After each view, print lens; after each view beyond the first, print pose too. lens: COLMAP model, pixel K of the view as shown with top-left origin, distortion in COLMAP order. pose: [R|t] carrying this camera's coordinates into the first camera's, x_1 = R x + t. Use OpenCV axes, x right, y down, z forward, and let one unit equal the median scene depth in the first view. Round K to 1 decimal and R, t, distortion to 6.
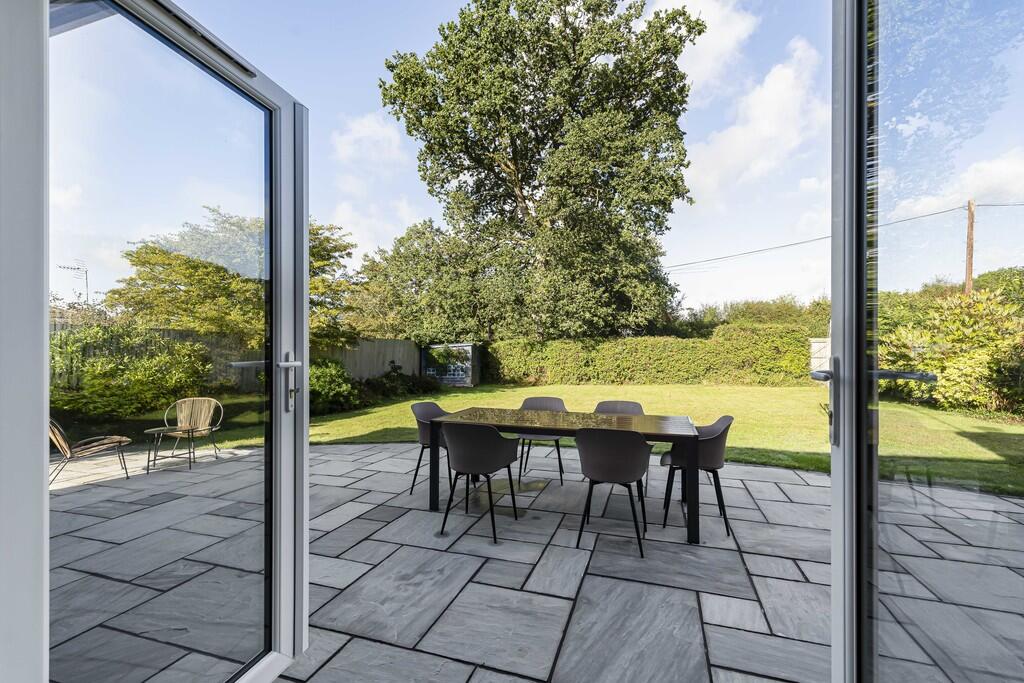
lens RADIAL K [[457.9, 0, 513.5], [0, 457.9, 346.8], [0, 0, 1]] dist [-0.005013, -0.000268]
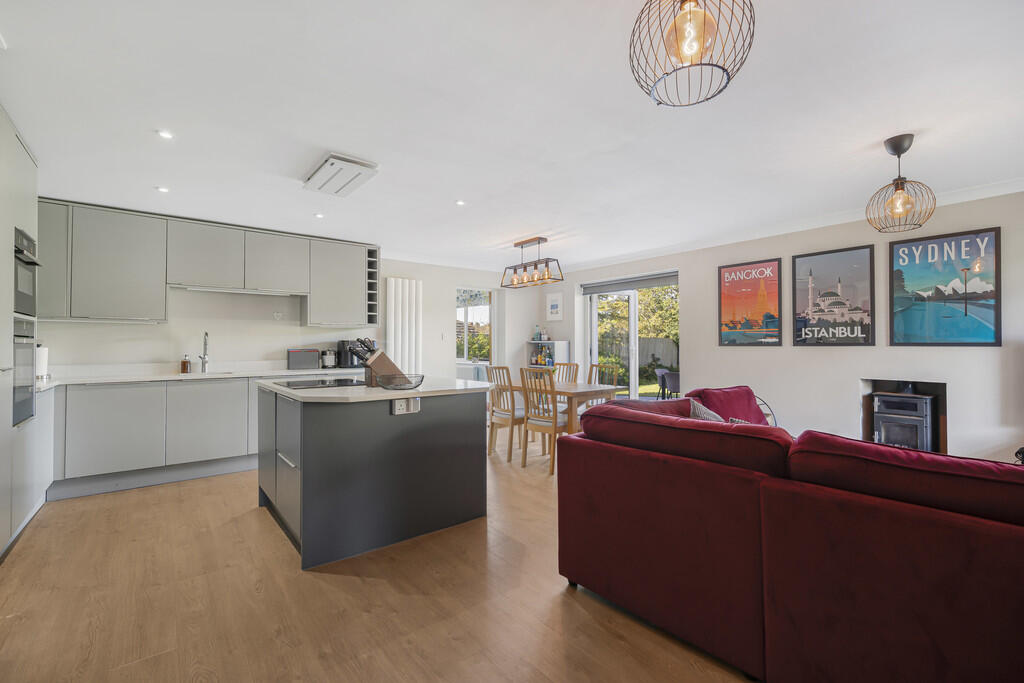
lens RADIAL K [[457.9, 0, 504.9], [0, 457.9, 340.4], [0, 0, 1]] dist [-0.005013, -0.000268]
pose [[0.834676, -0.005385, -0.550715, 0.084534], [0.002991, 0.999982, -0.005245, -0.003196], [0.550734, 0.002731, 0.834677, -0.274572]]
